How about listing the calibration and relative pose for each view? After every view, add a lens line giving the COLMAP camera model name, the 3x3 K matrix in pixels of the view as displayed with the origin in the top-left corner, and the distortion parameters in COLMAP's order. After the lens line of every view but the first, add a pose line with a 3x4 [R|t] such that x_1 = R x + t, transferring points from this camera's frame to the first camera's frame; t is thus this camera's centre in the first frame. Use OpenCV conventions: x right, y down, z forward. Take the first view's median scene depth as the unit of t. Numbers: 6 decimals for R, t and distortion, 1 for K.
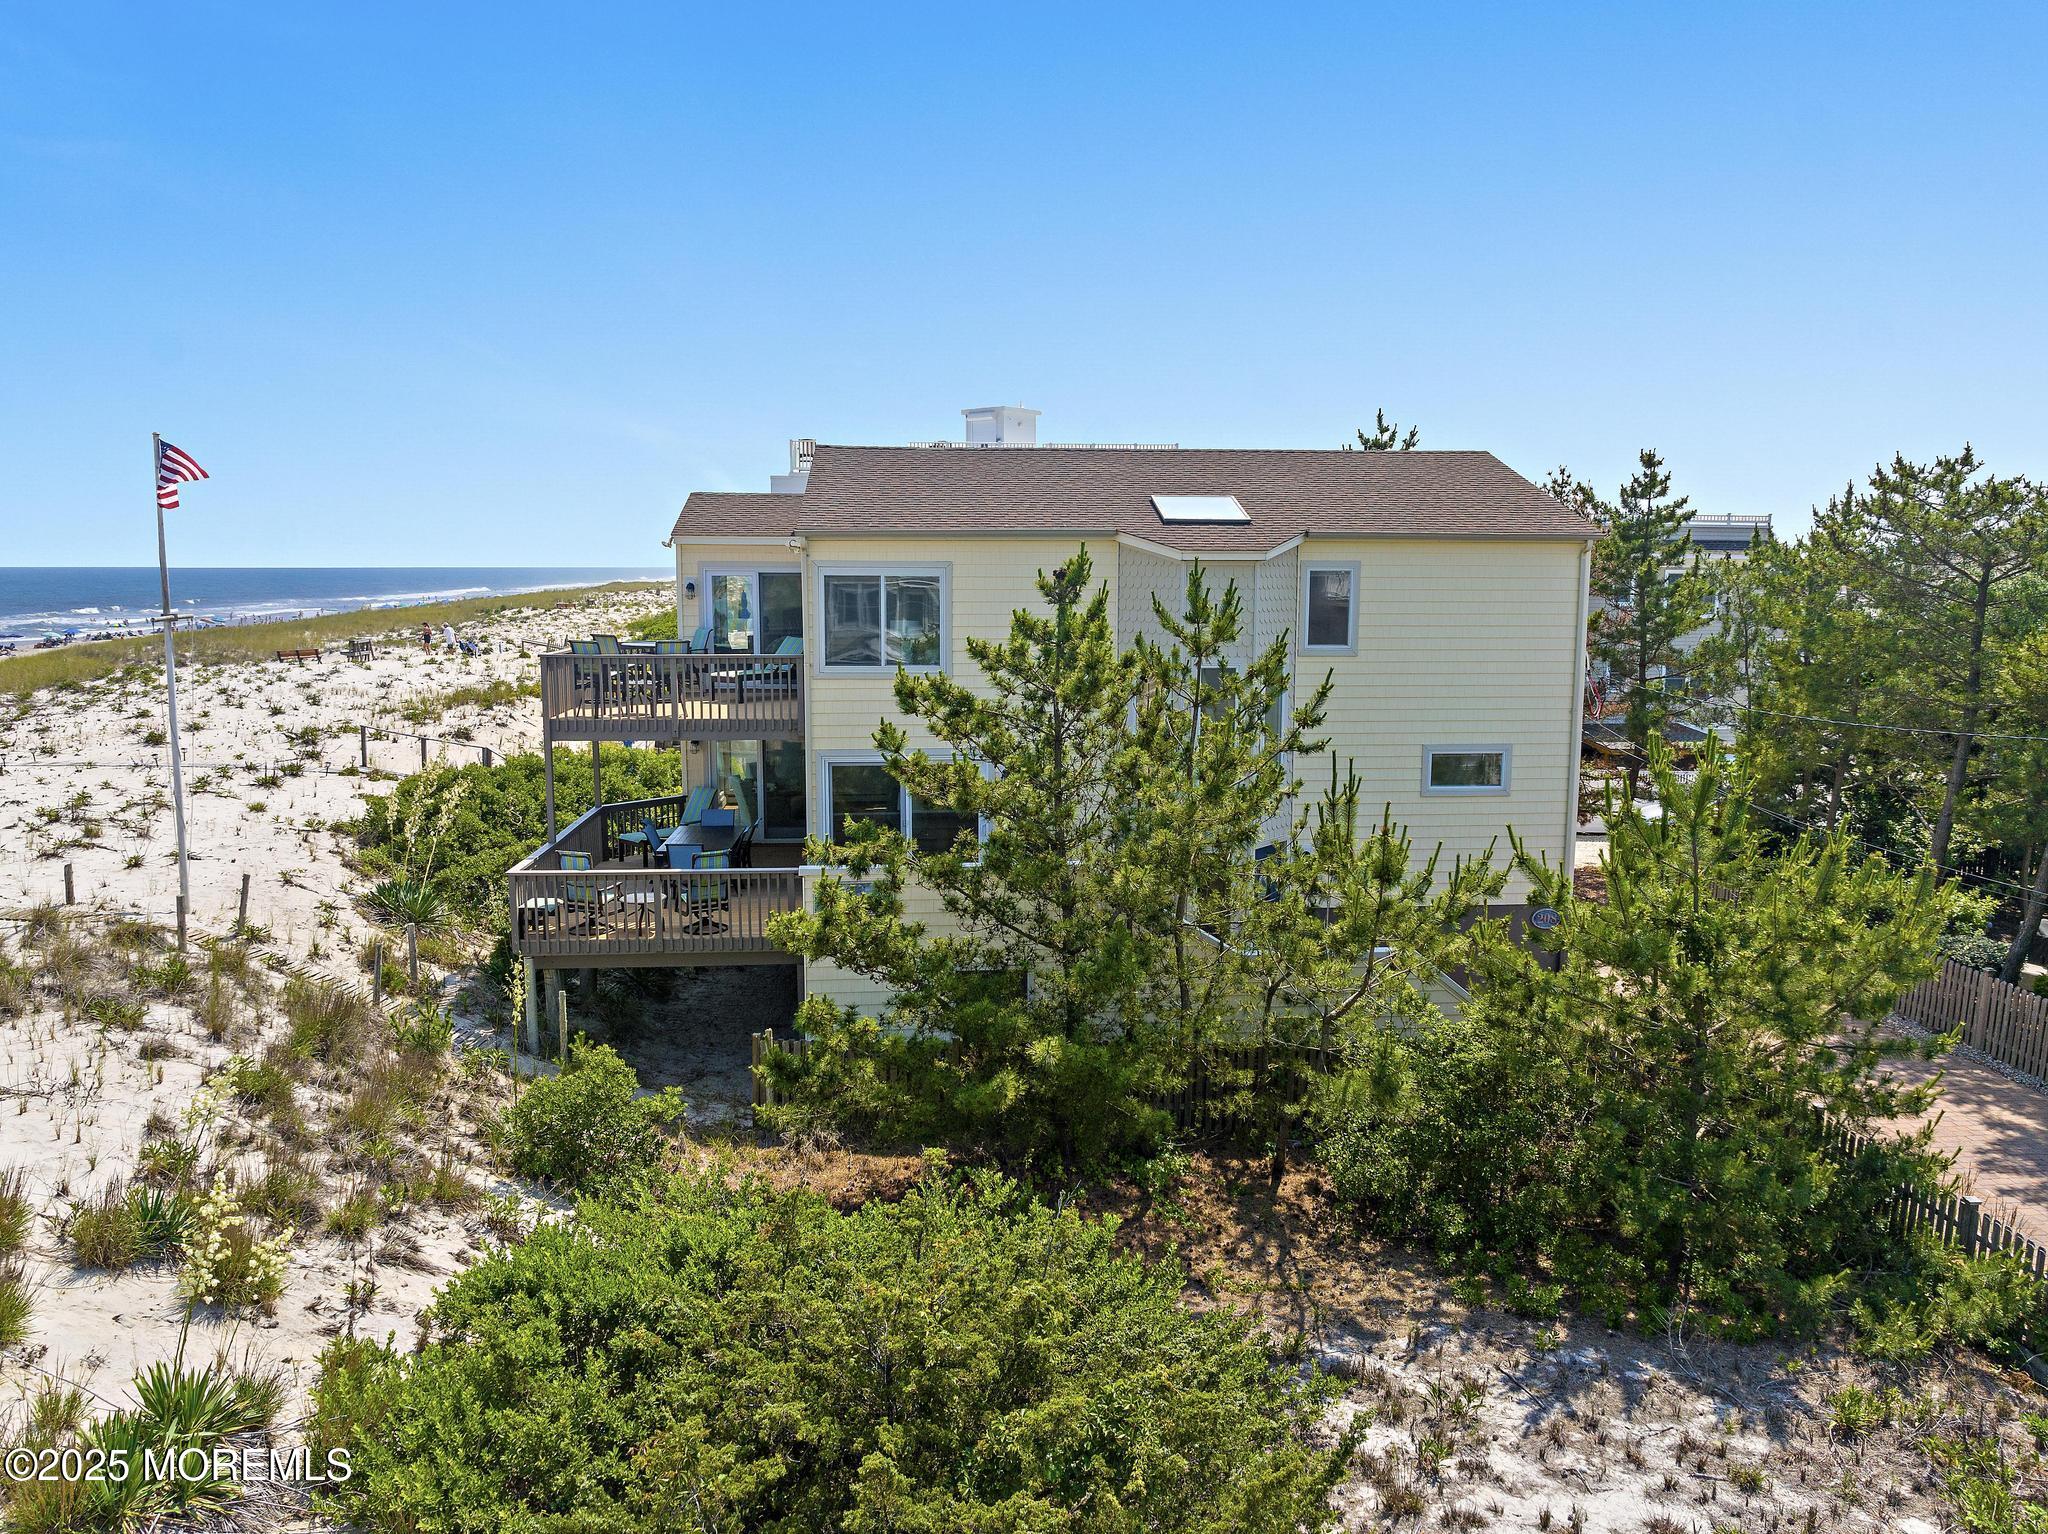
lens RADIAL K [[1446.1, 0, 1024.1], [0, 1446.1, 768.9], [0, 0, 1]] dist [-0.038223, 0.000040]
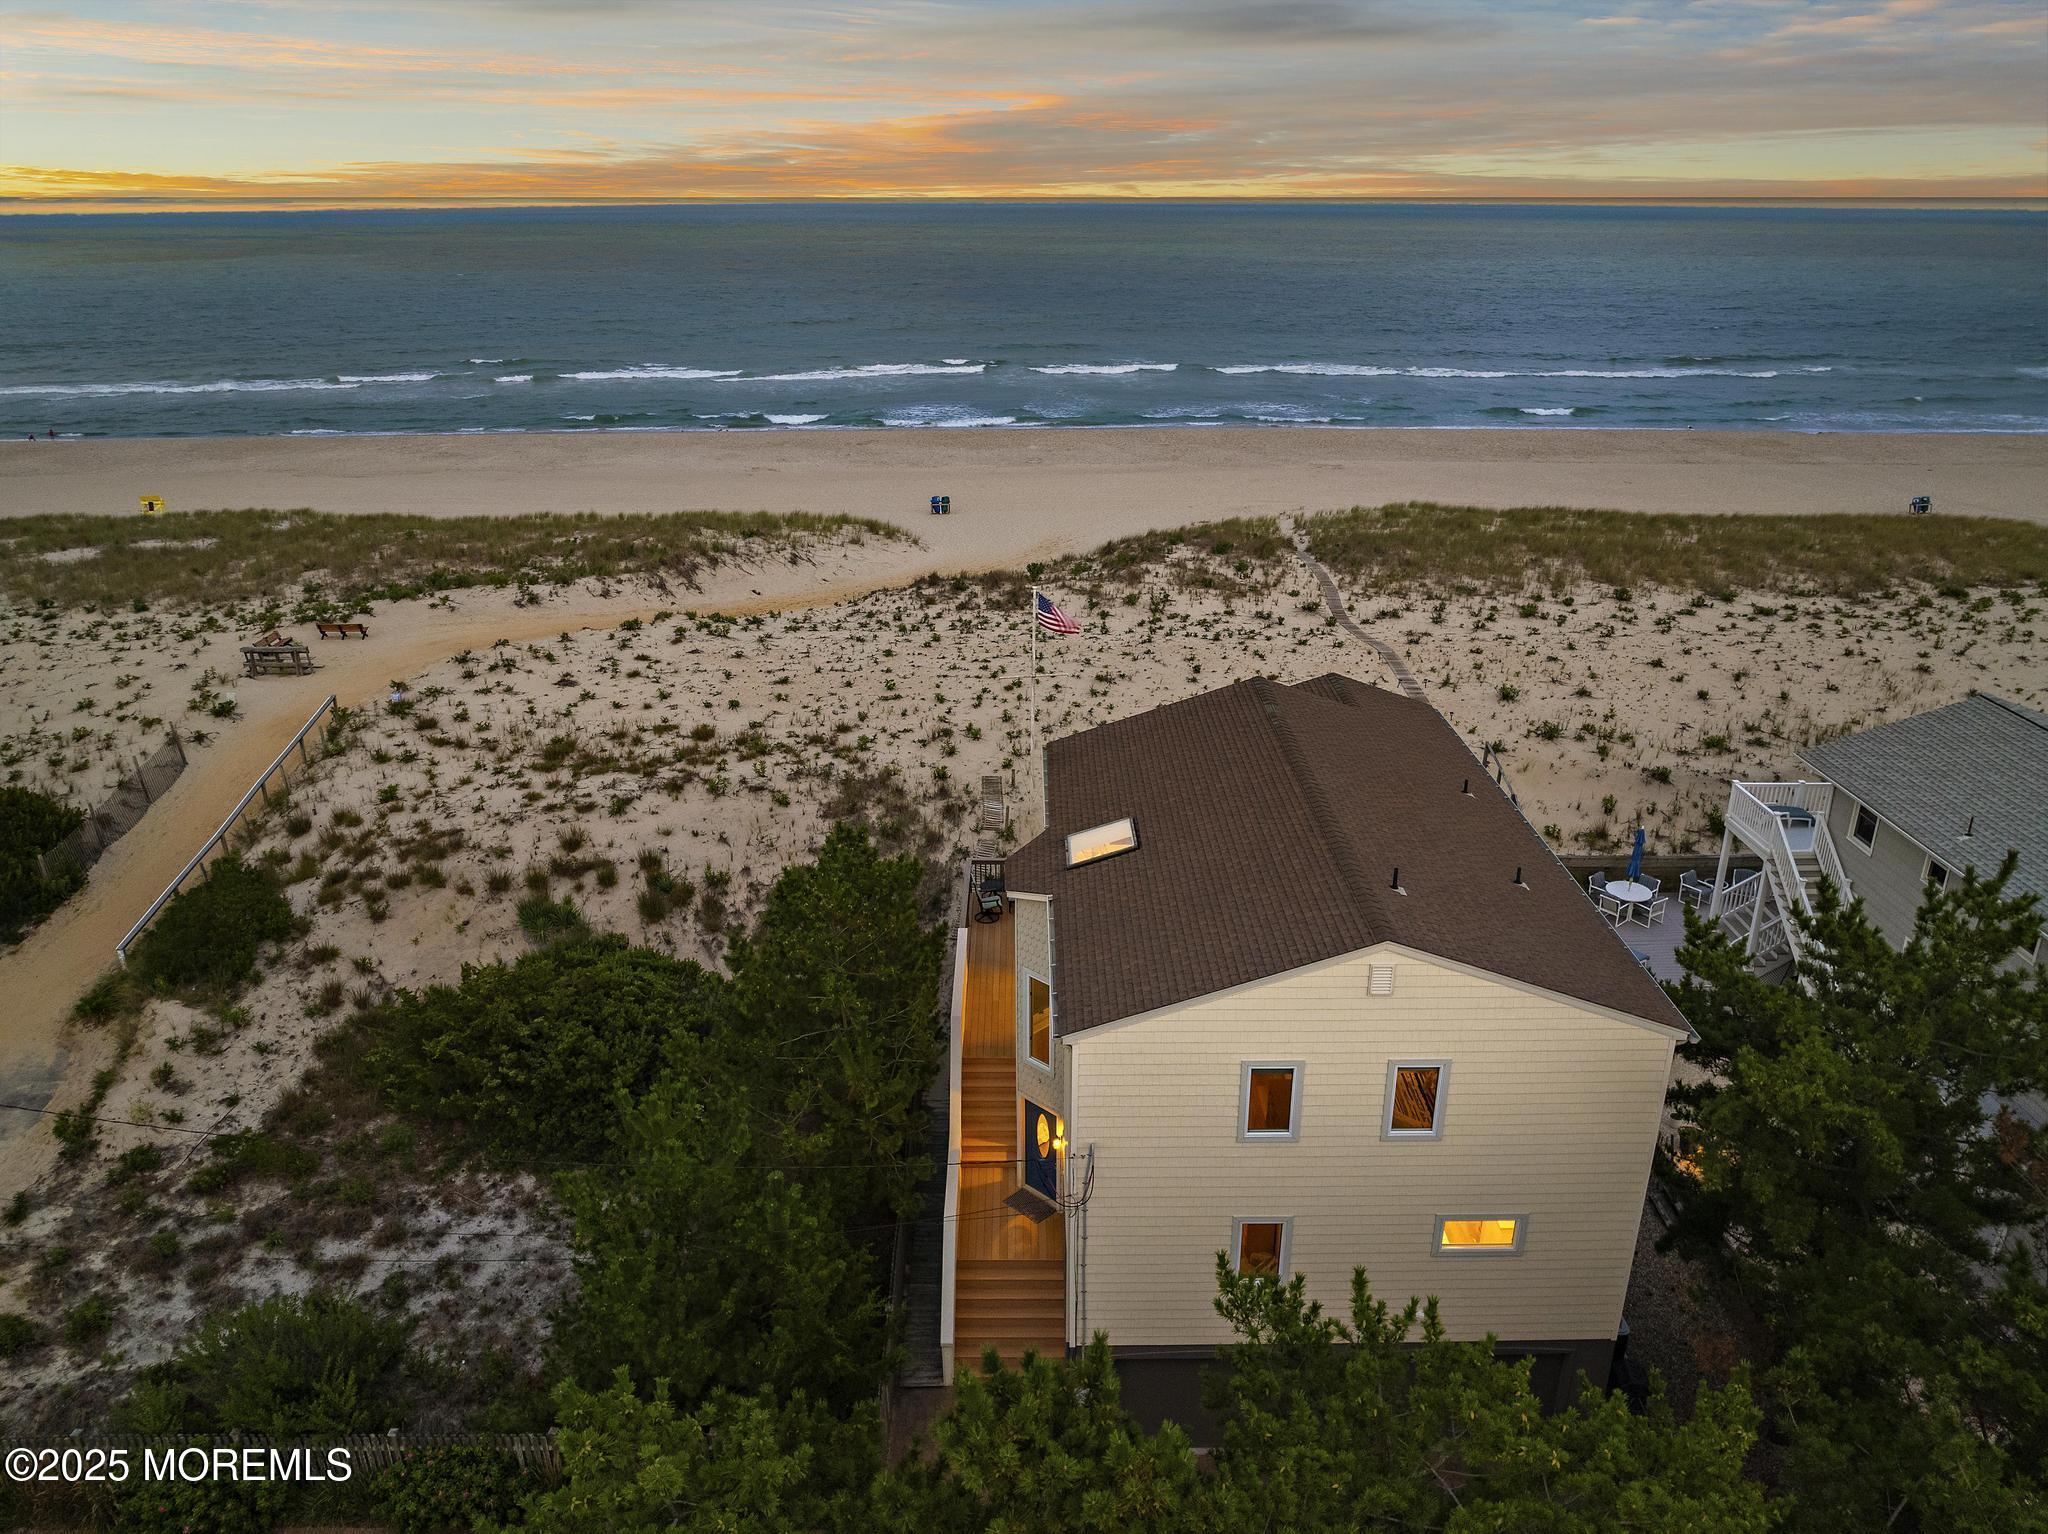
lens RADIAL K [[1423.2, 0, 1029.5], [0, 1423.2, 769.9], [0, 0, 1]] dist [-0.006774, -0.065930]
pose [[-0.072456, 0.368124, -0.926949, 1.253886], [-0.137566, 0.916820, 0.374855, -0.702257], [0.987839, 0.154677, -0.015788, 0.998574]]
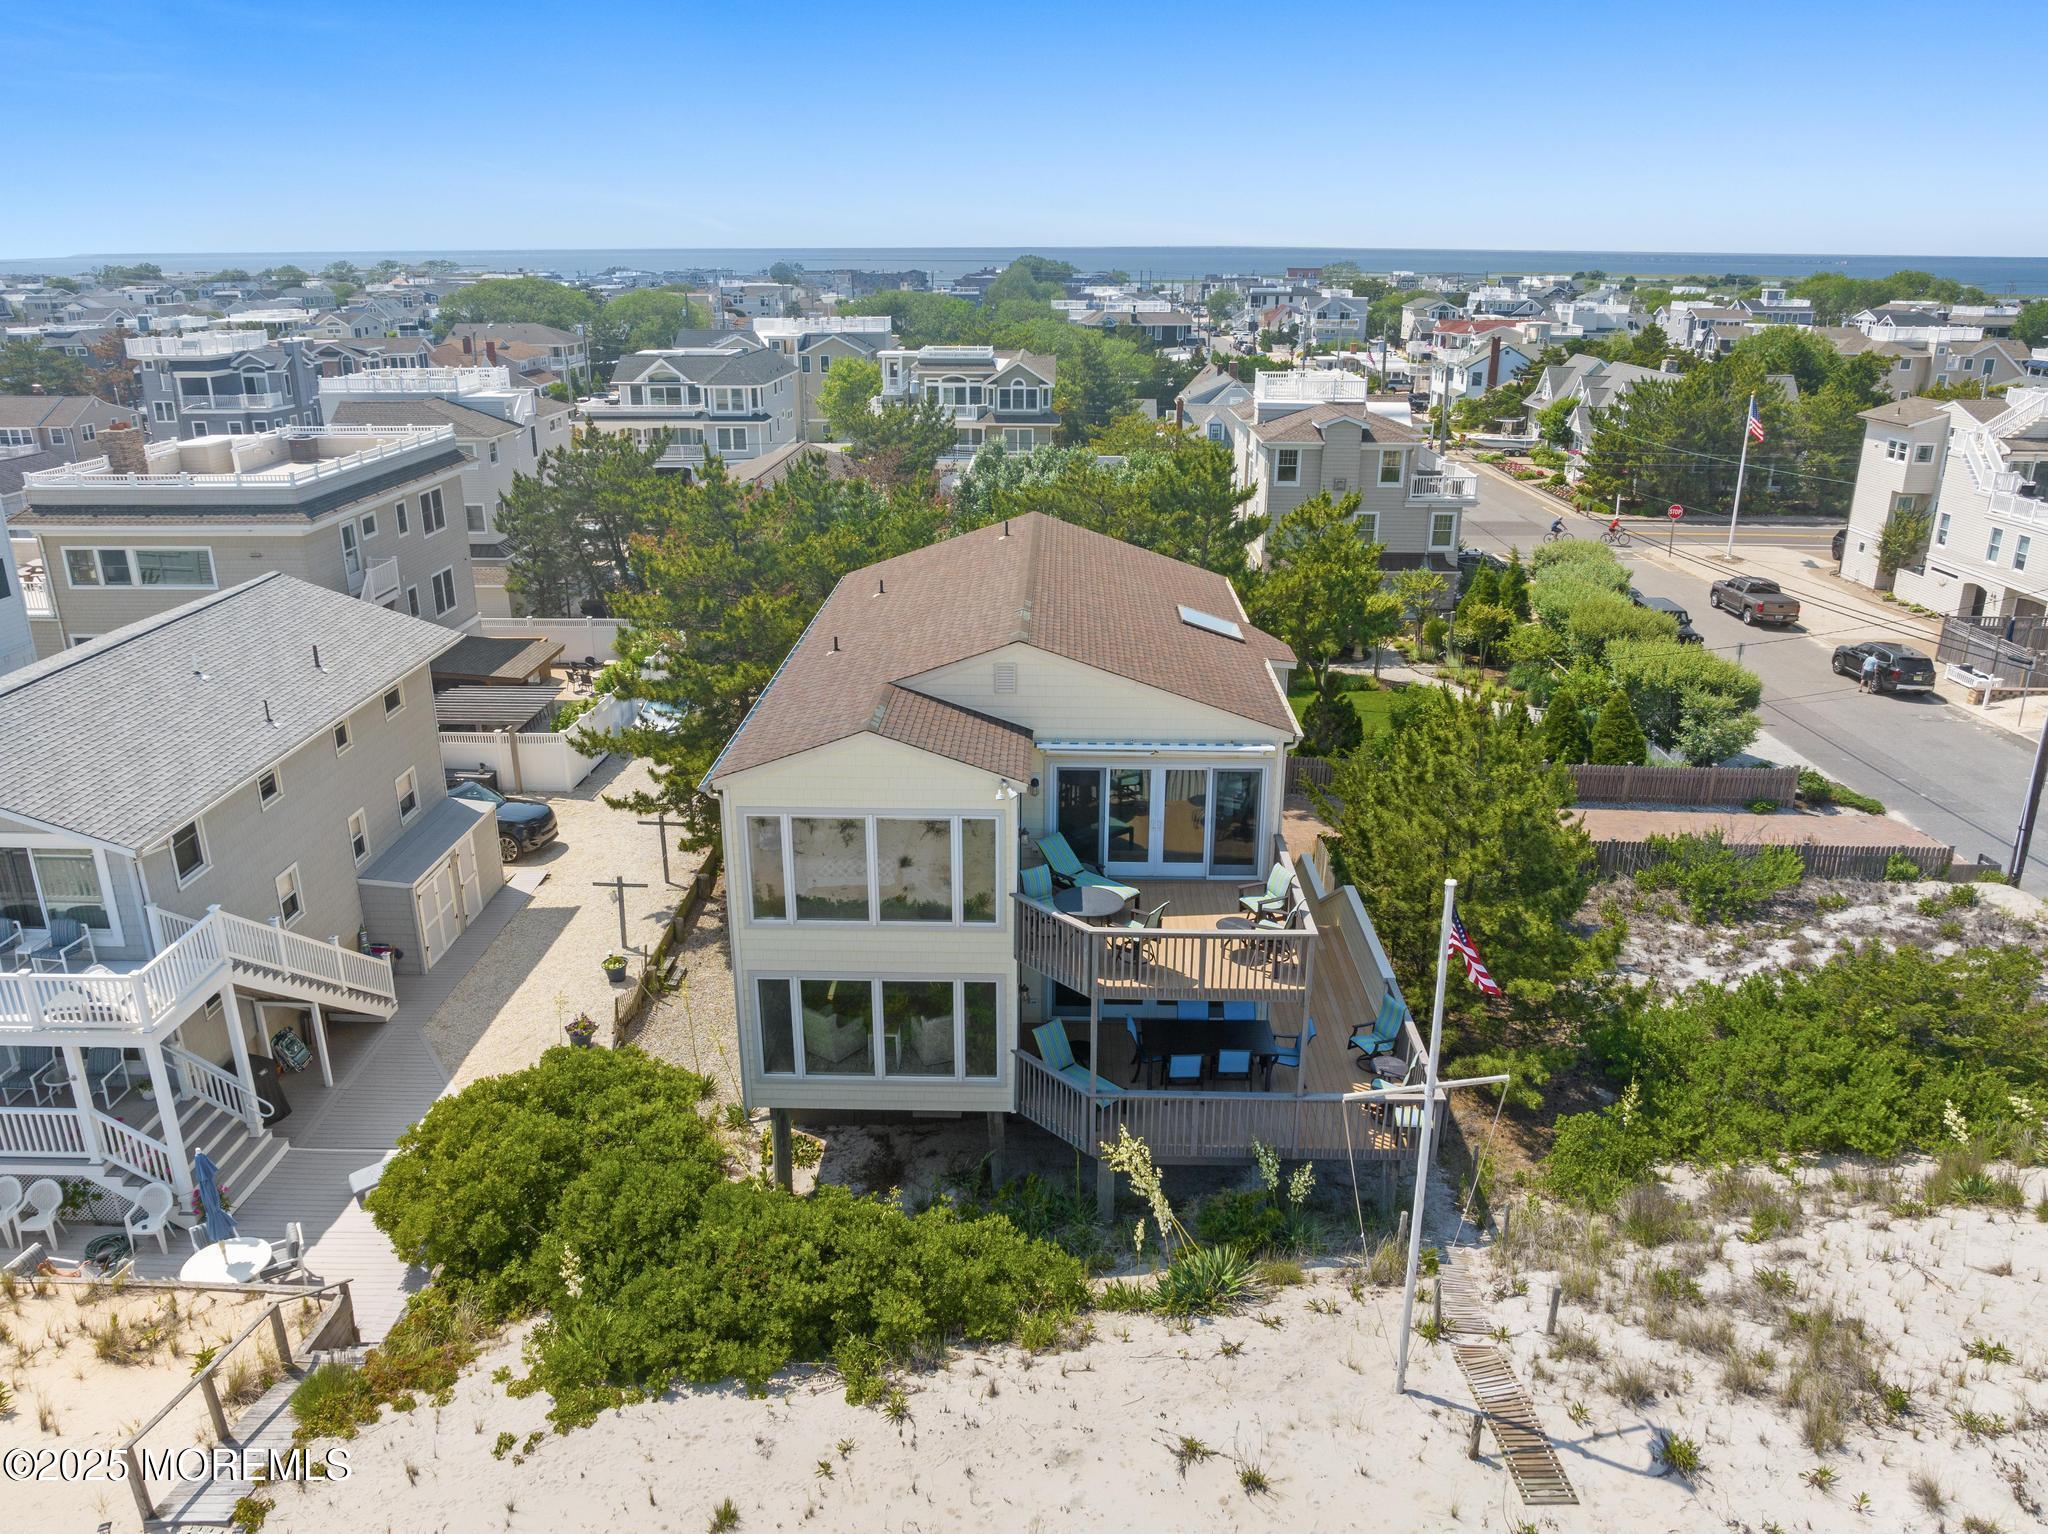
lens RADIAL K [[1444.1, 0, 1024.4], [0, 1444.1, 763.9], [0, 0, 1]] dist [-0.033961, -0.009200]
pose [[0.103241, -0.339958, 0.934757, -1.246064], [0.138299, 0.935556, 0.324974, -0.542651], [-0.984995, 0.095726, 0.143604, 1.039692]]
